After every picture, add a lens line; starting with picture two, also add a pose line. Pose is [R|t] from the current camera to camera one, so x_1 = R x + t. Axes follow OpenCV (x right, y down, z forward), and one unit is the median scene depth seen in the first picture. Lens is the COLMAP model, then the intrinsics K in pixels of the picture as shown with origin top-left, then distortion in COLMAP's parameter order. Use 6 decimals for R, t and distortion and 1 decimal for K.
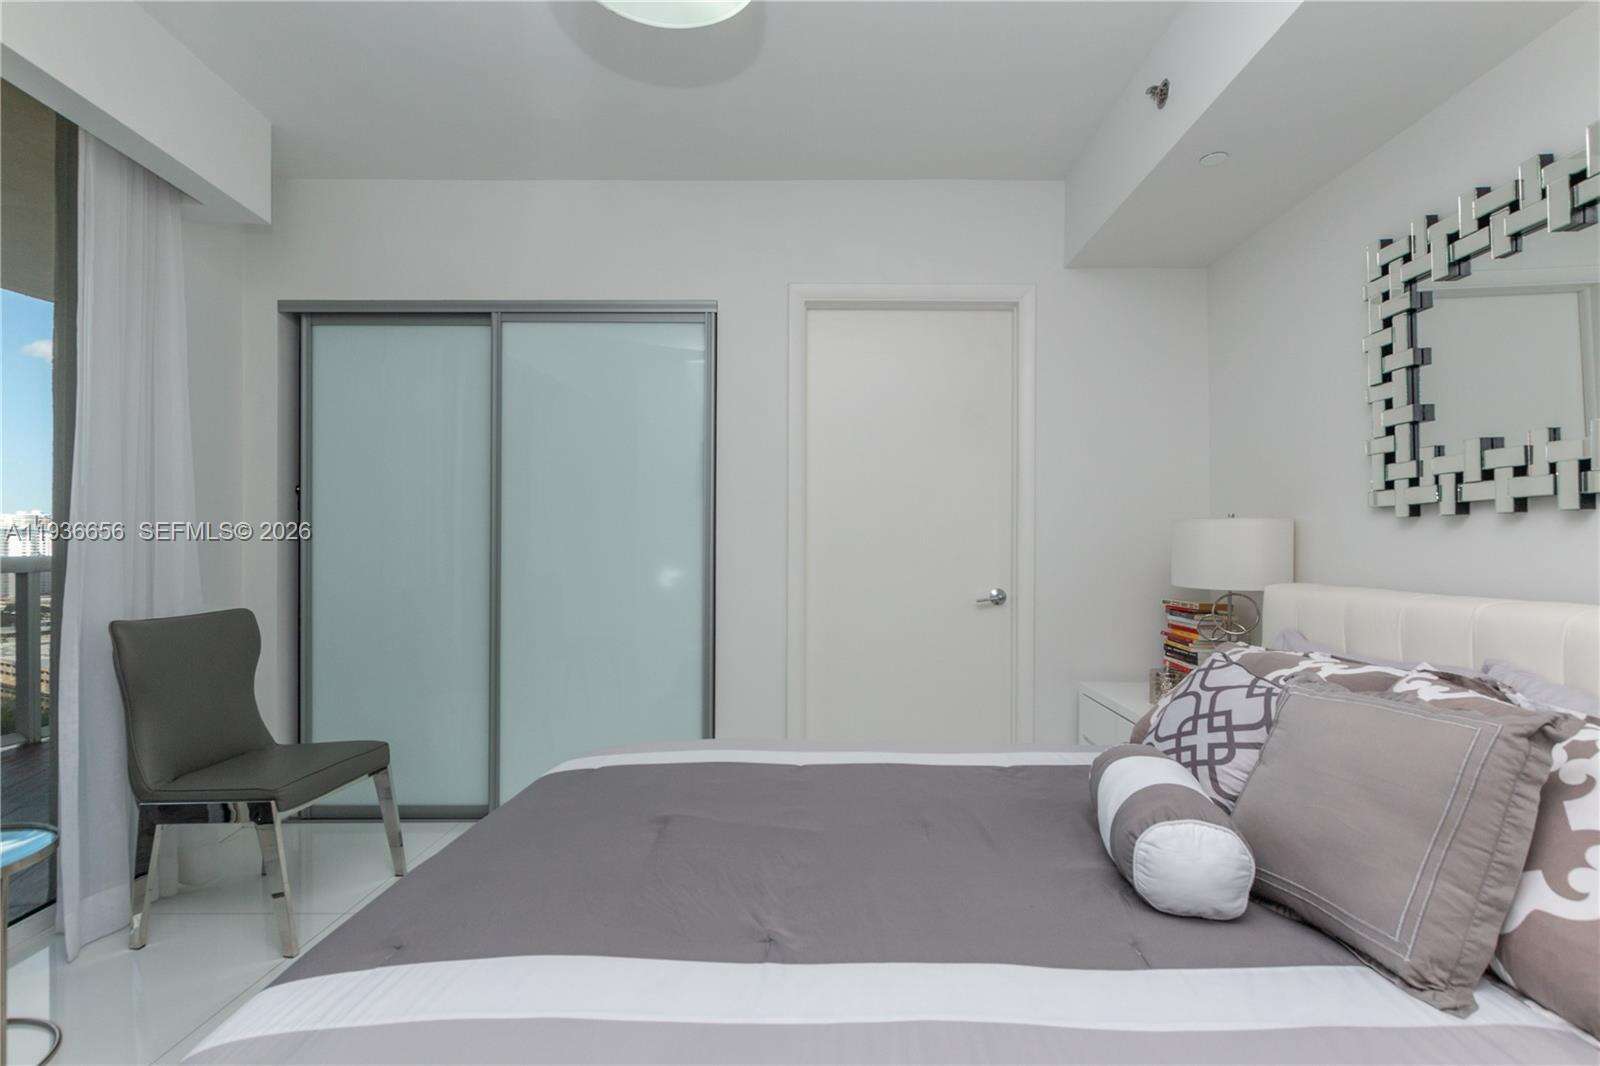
lens RADIAL K [[750.9, 0, 808.9], [0, 750.9, 540.3], [0, 0, 1]] dist [0.002562, -0.000502]
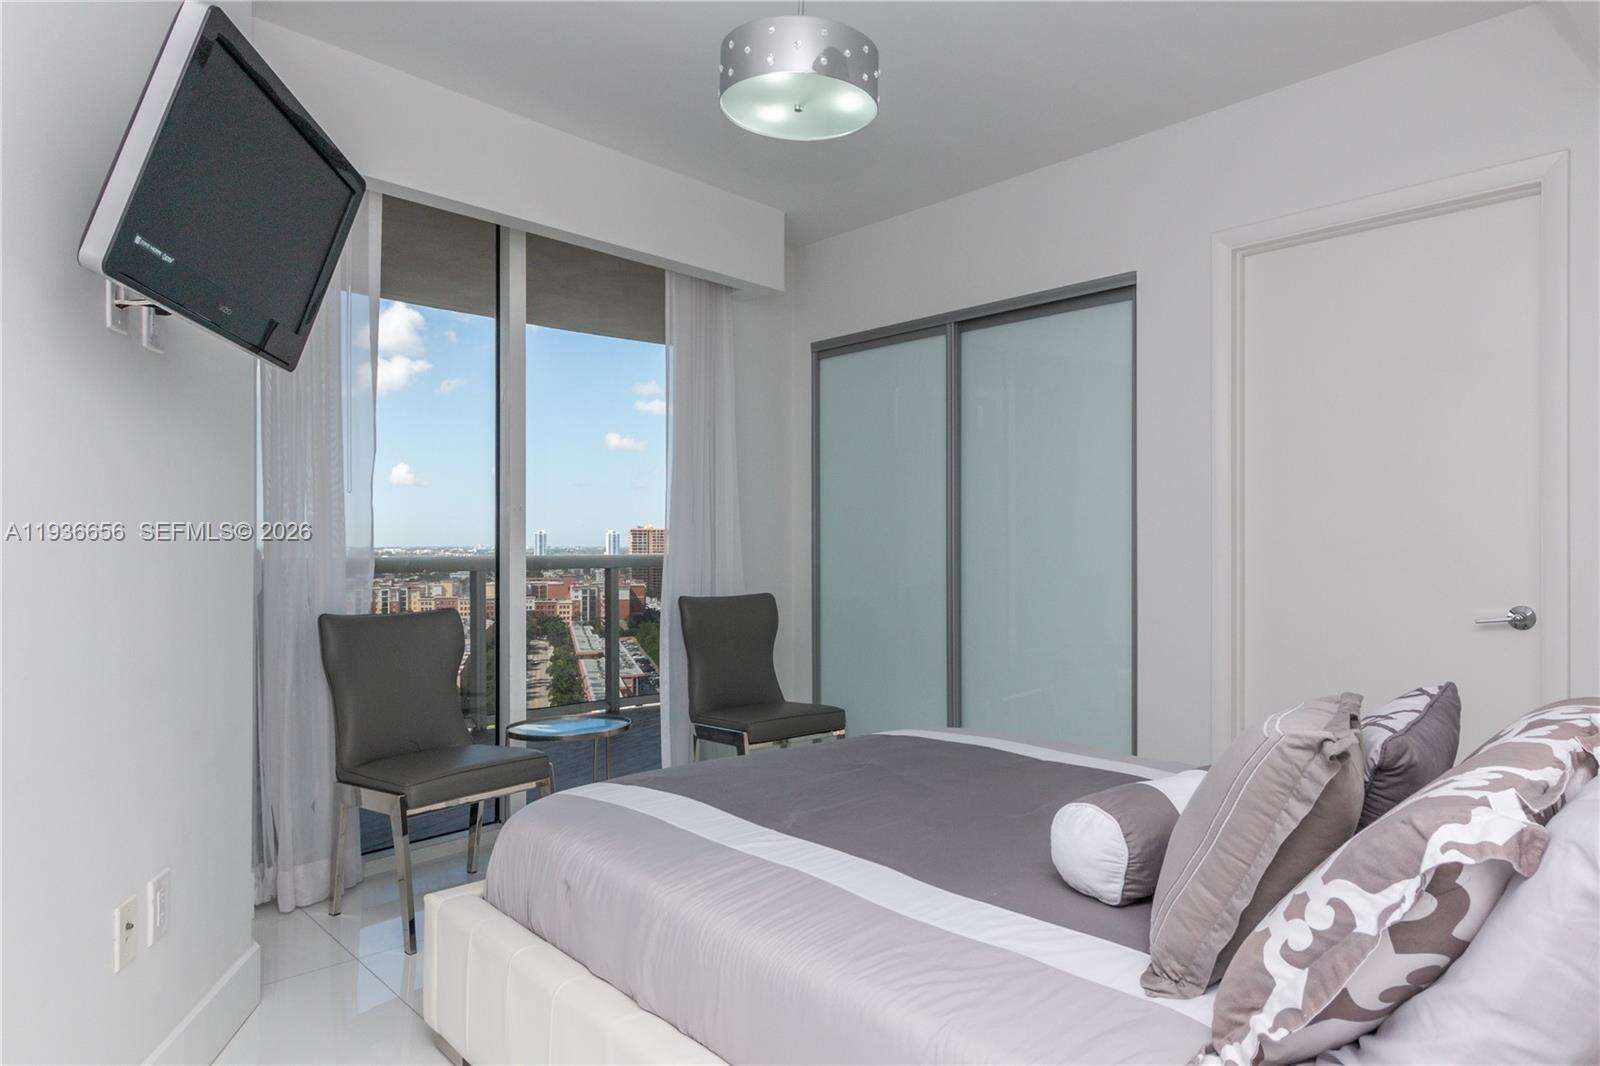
lens RADIAL K [[878.1, 0, 766.4], [0, 878.1, 536.3], [0, 0, 1]] dist [0.005481, 0.000953]
pose [[0.692151, -0.008189, -0.721706, 1.347527], [0.006320, 0.999966, -0.005285, 0.005827], [0.721725, -0.000903, 0.692179, -0.210288]]
